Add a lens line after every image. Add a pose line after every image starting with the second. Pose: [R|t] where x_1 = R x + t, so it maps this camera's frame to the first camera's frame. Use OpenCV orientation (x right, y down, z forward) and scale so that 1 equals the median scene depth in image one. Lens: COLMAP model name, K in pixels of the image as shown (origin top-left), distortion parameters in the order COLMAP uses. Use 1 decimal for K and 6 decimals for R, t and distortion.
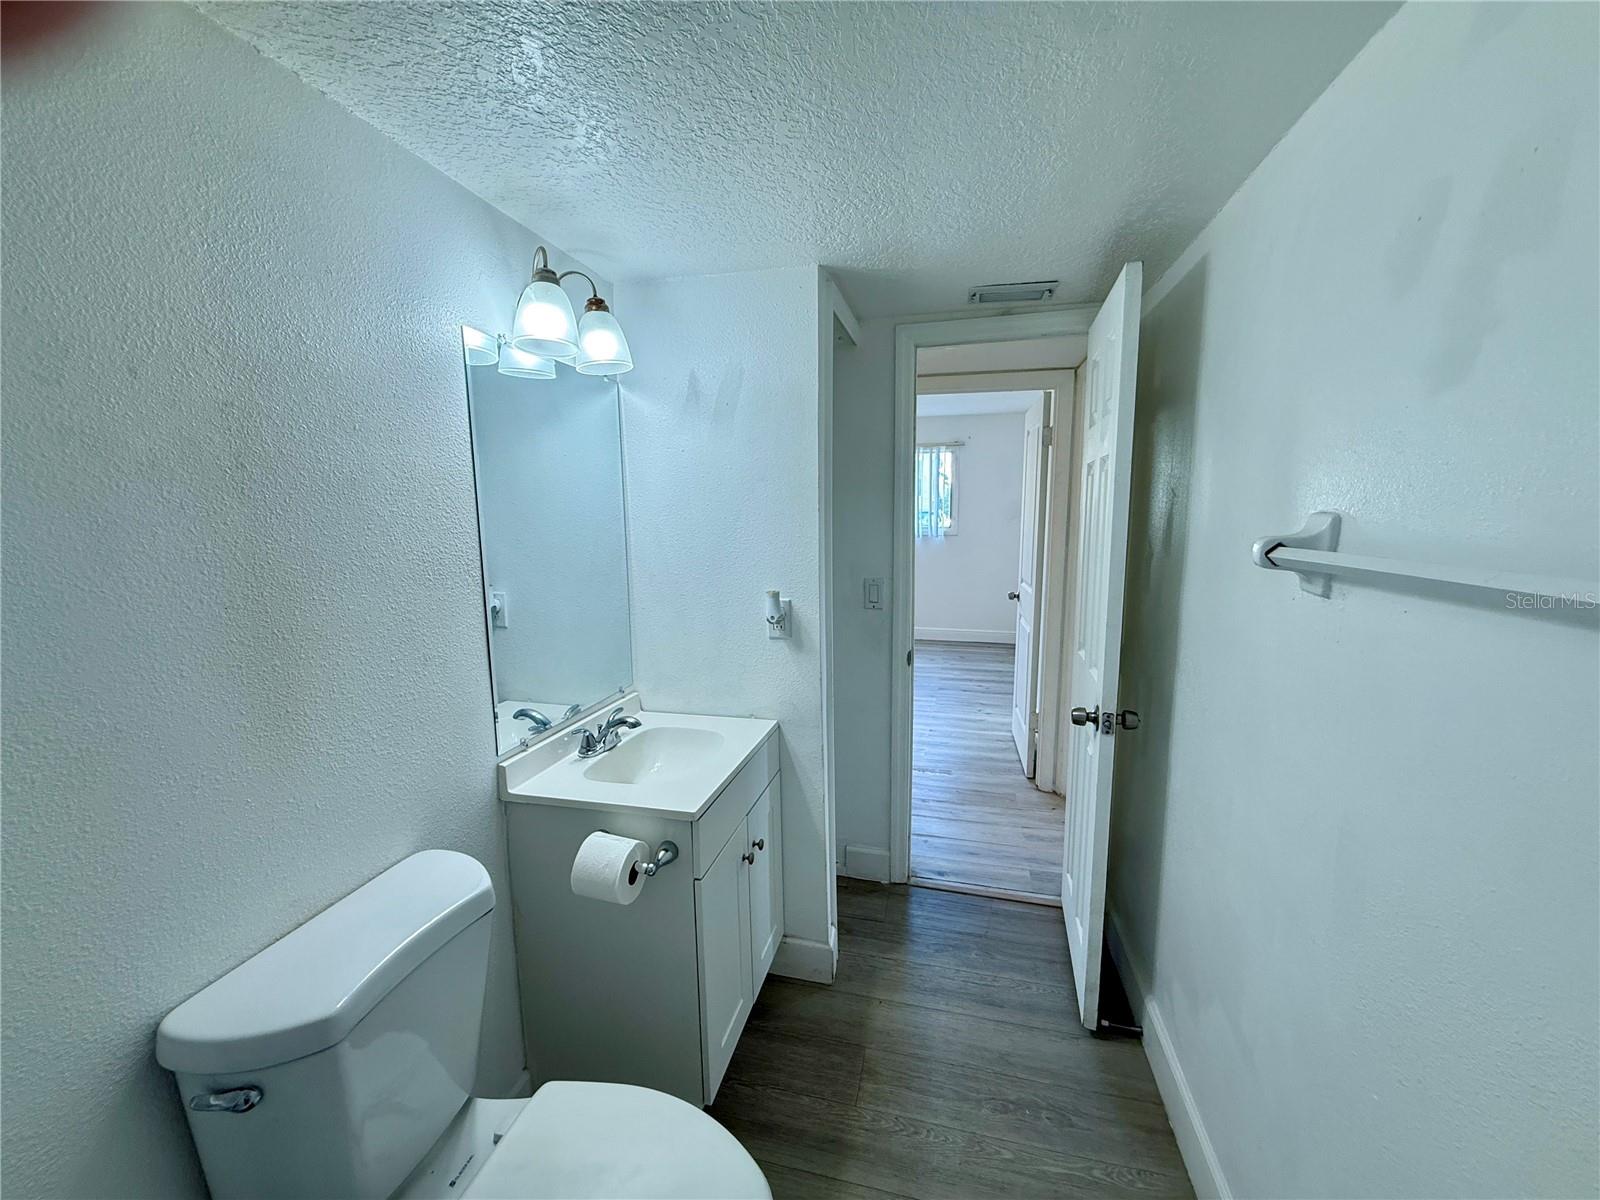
lens RADIAL K [[637.8, 0, 801.1], [0, 637.8, 605.0], [0, 0, 1]] dist [0.001483, 0.000062]
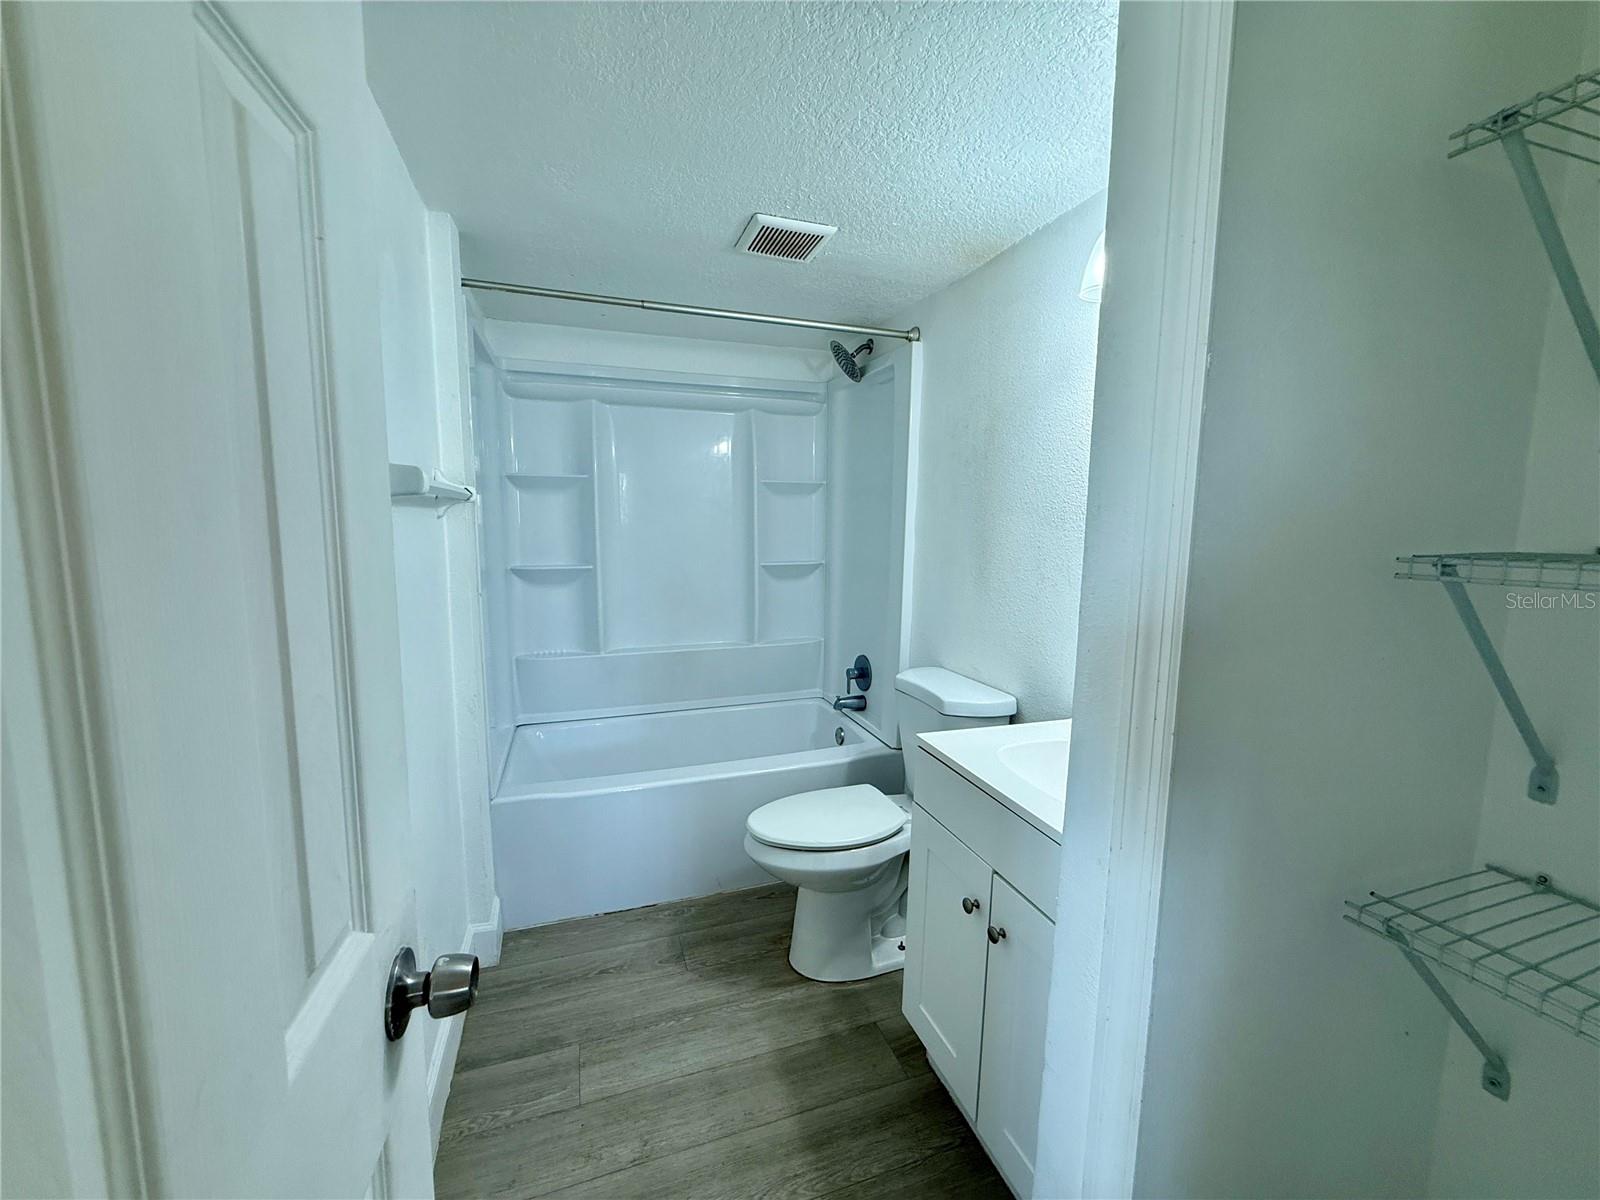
lens RADIAL K [[637.8, 0, 798.9], [0, 637.8, 599.8], [0, 0, 1]] dist [0.001483, 0.000062]
pose [[-0.847132, 0.073180, -0.526319, 0.496336], [-0.071628, 0.965706, 0.249562, -0.143581], [0.526533, 0.249111, -0.812839, 1.510186]]
